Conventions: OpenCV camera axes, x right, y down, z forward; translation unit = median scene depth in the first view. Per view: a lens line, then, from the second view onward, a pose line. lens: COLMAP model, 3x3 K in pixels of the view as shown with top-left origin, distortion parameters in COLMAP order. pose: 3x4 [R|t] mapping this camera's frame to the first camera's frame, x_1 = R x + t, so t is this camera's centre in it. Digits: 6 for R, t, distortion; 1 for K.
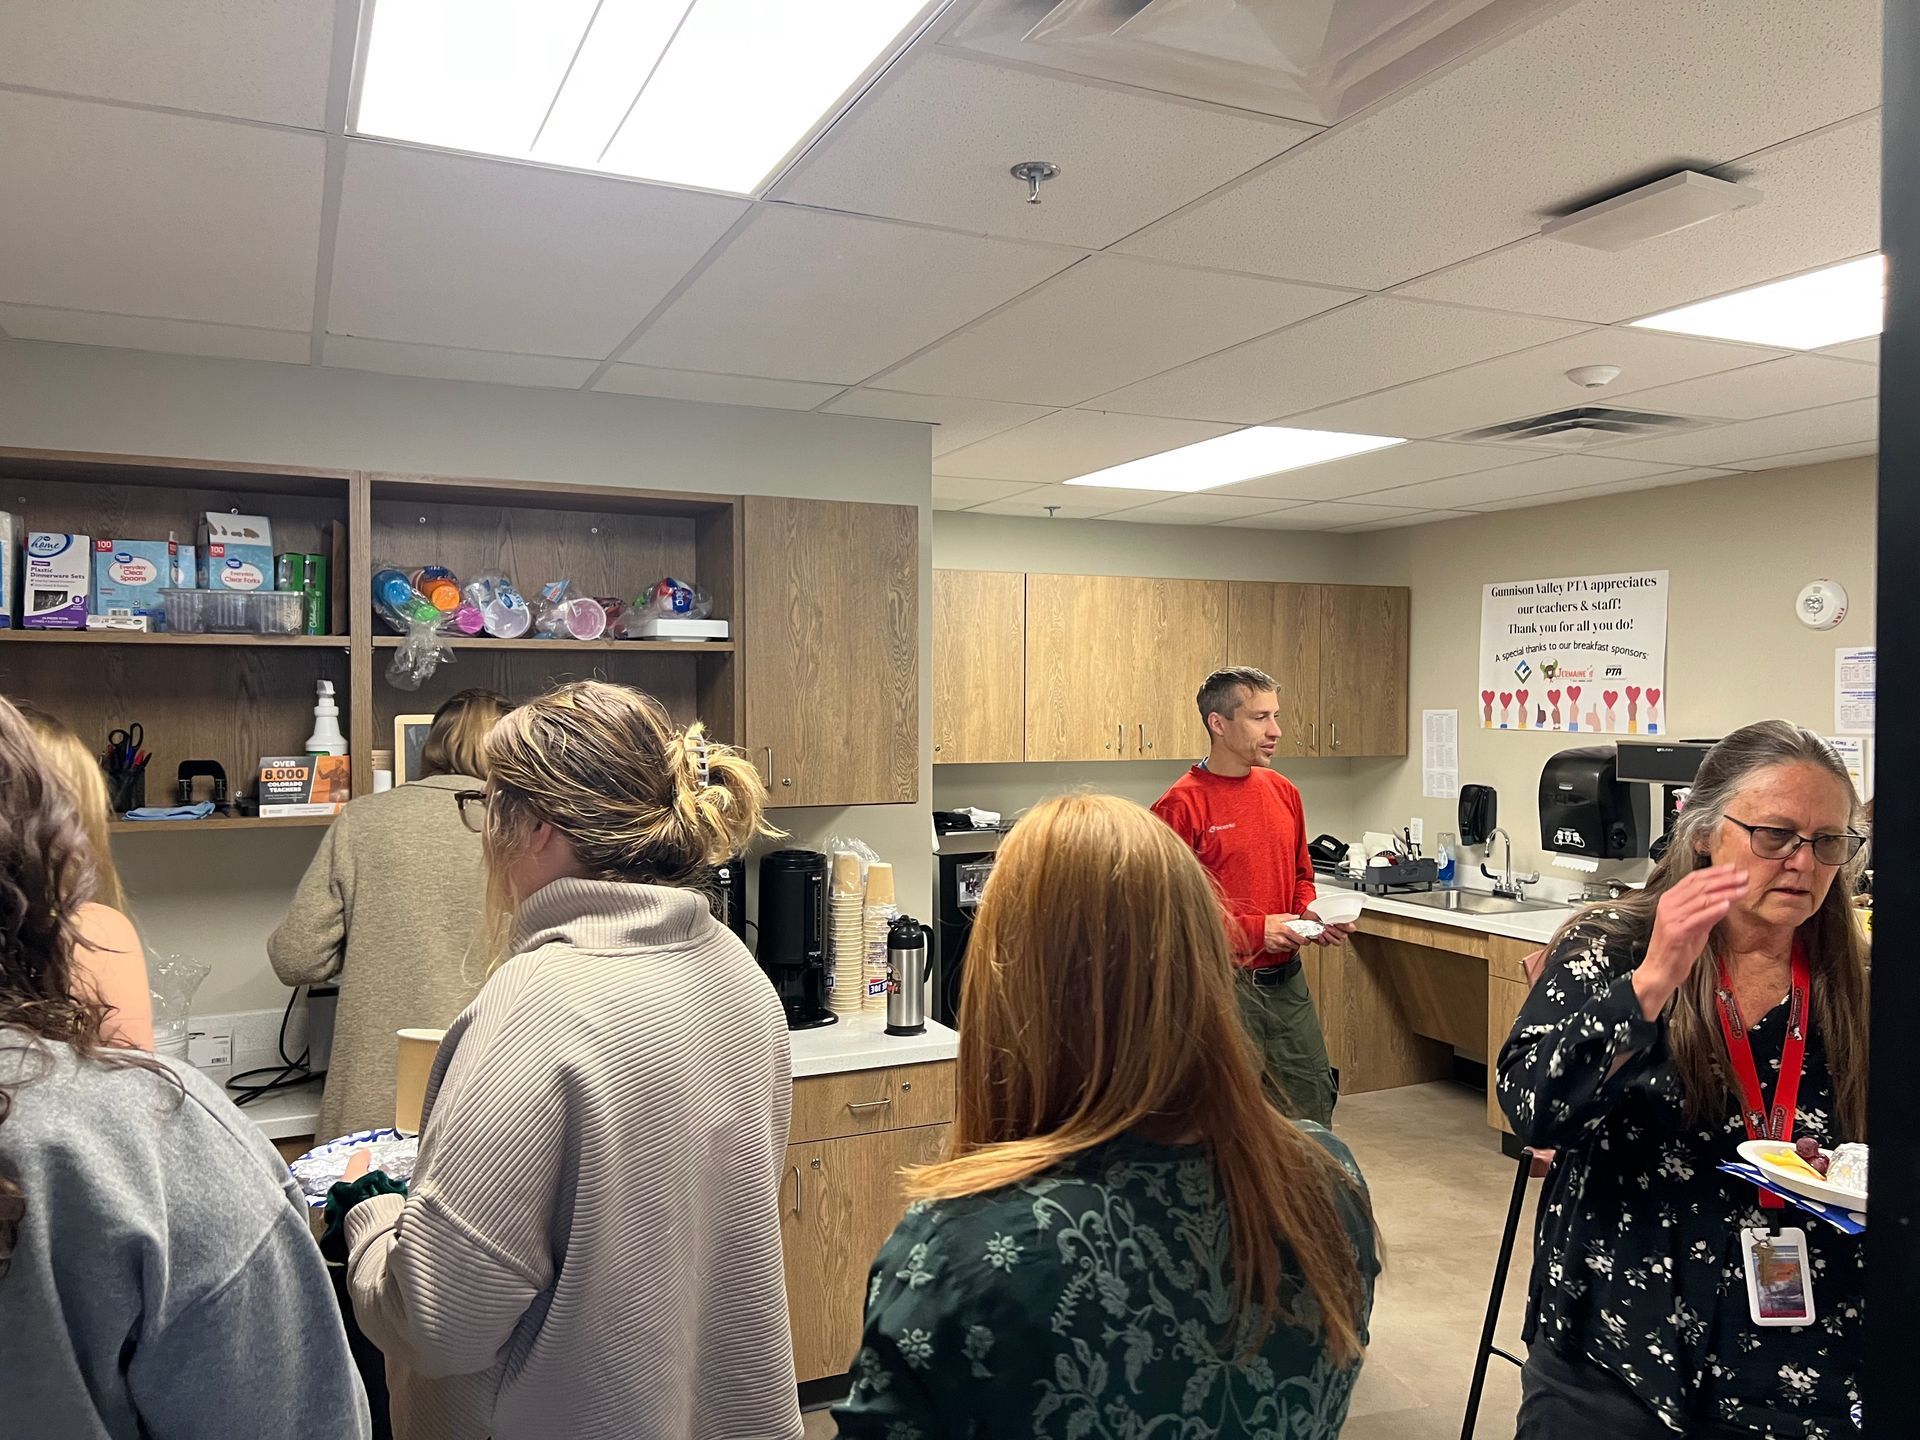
lens RADIAL K [[1452.5, 0, 973.6], [0, 1452.5, 724.9], [0, 0, 1]] dist [0.063599, -0.074324]
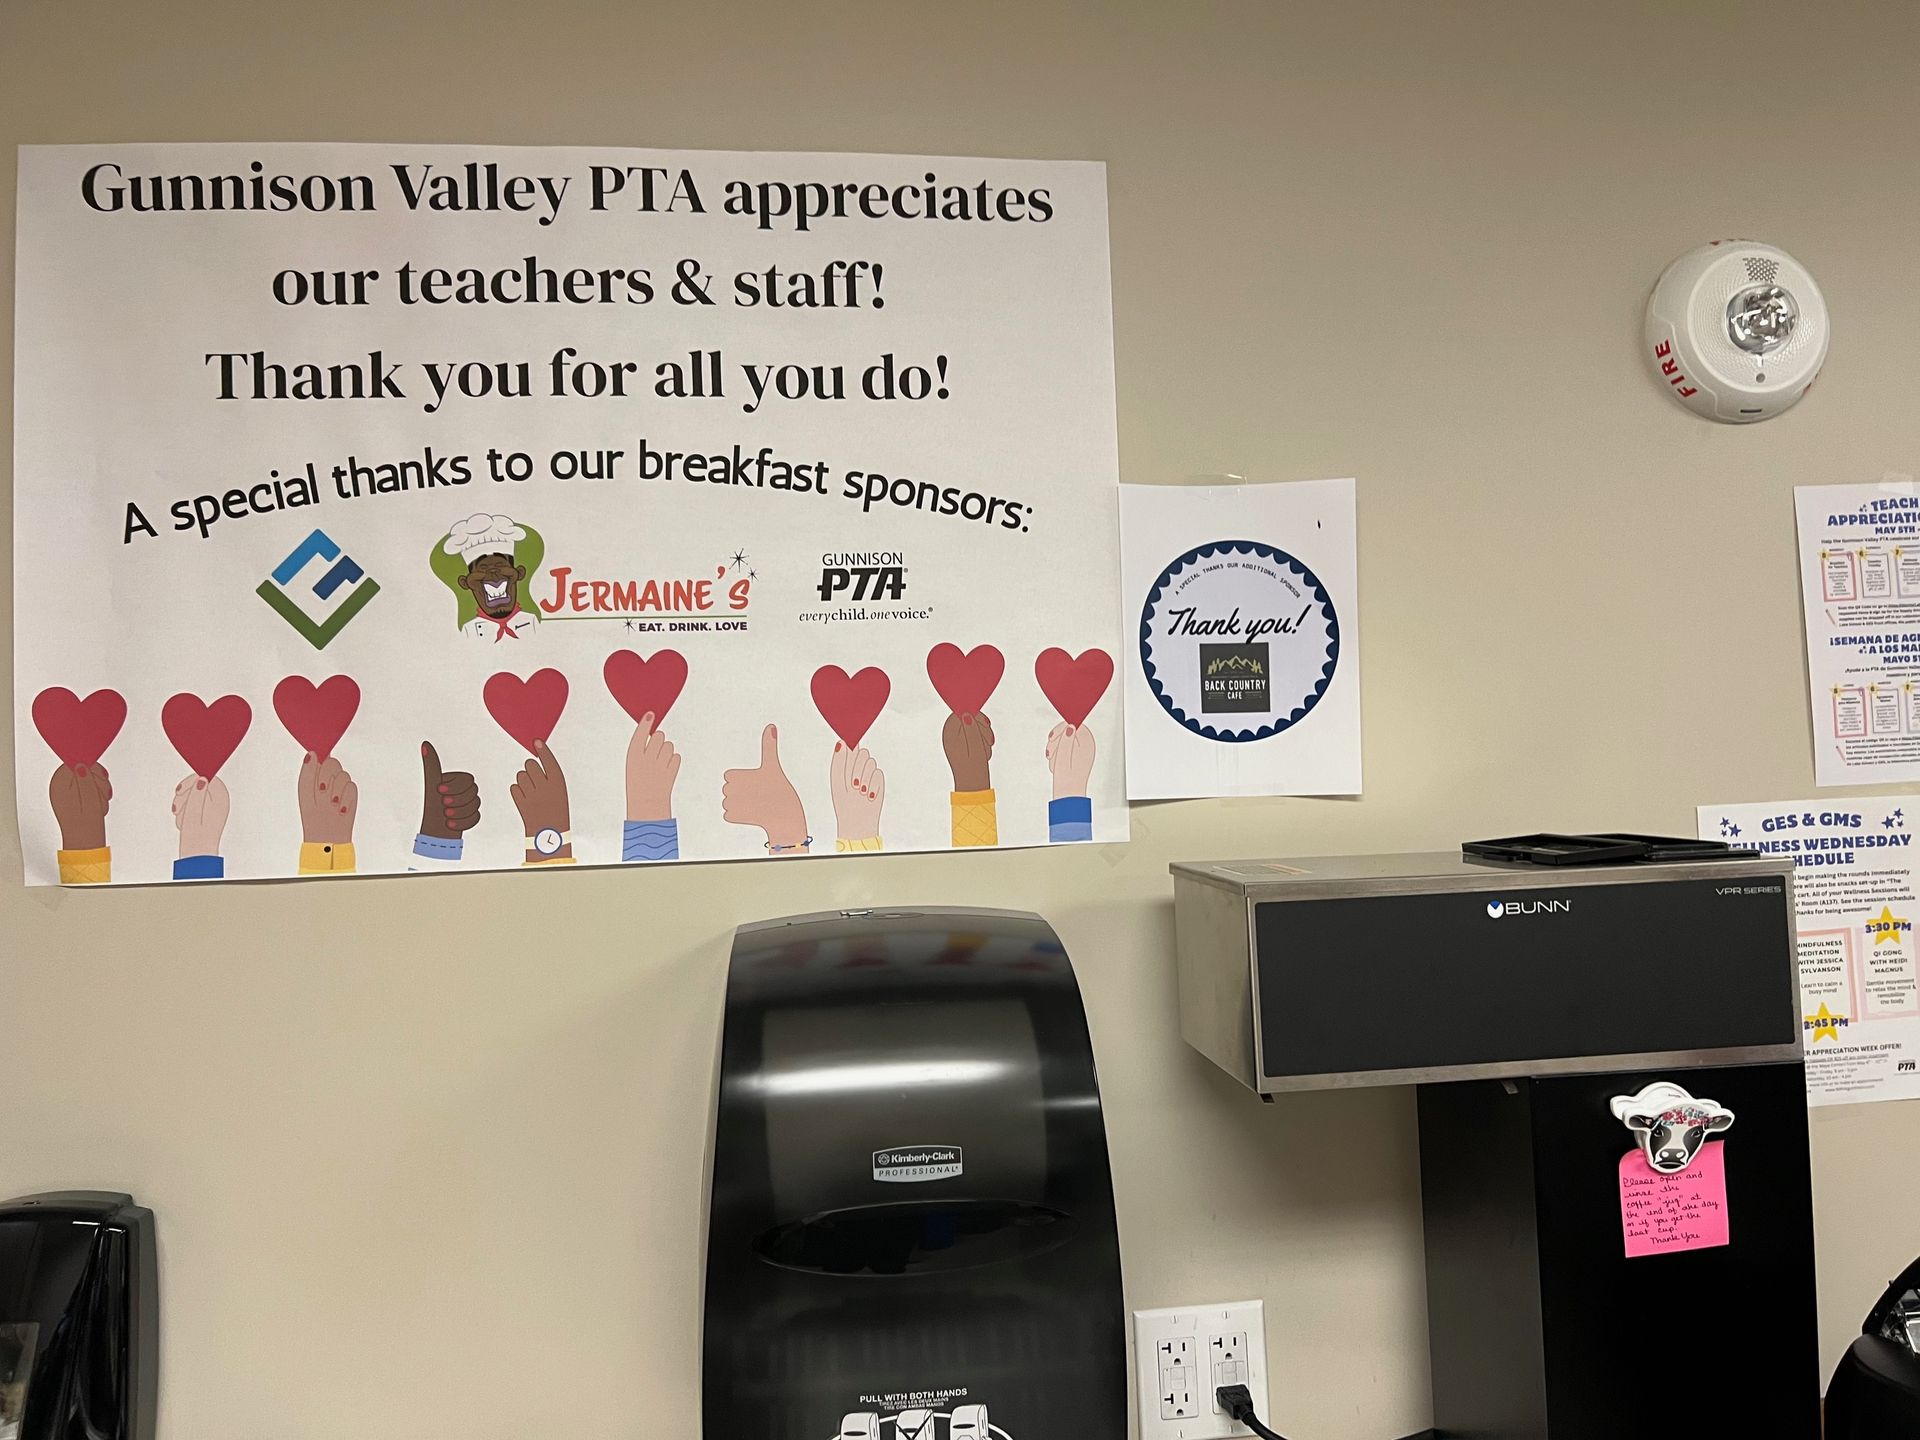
lens RADIAL K [[1375.7, 0, 978.0], [0, 1375.7, 726.5], [0, 0, 1]] dist [0.023907, -0.025886]
pose [[0.327684, 0.008222, 0.944752, 0.235166], [0.062229, 0.997603, -0.030266, -0.006250], [-0.942736, 0.068708, 0.326387, 0.891328]]
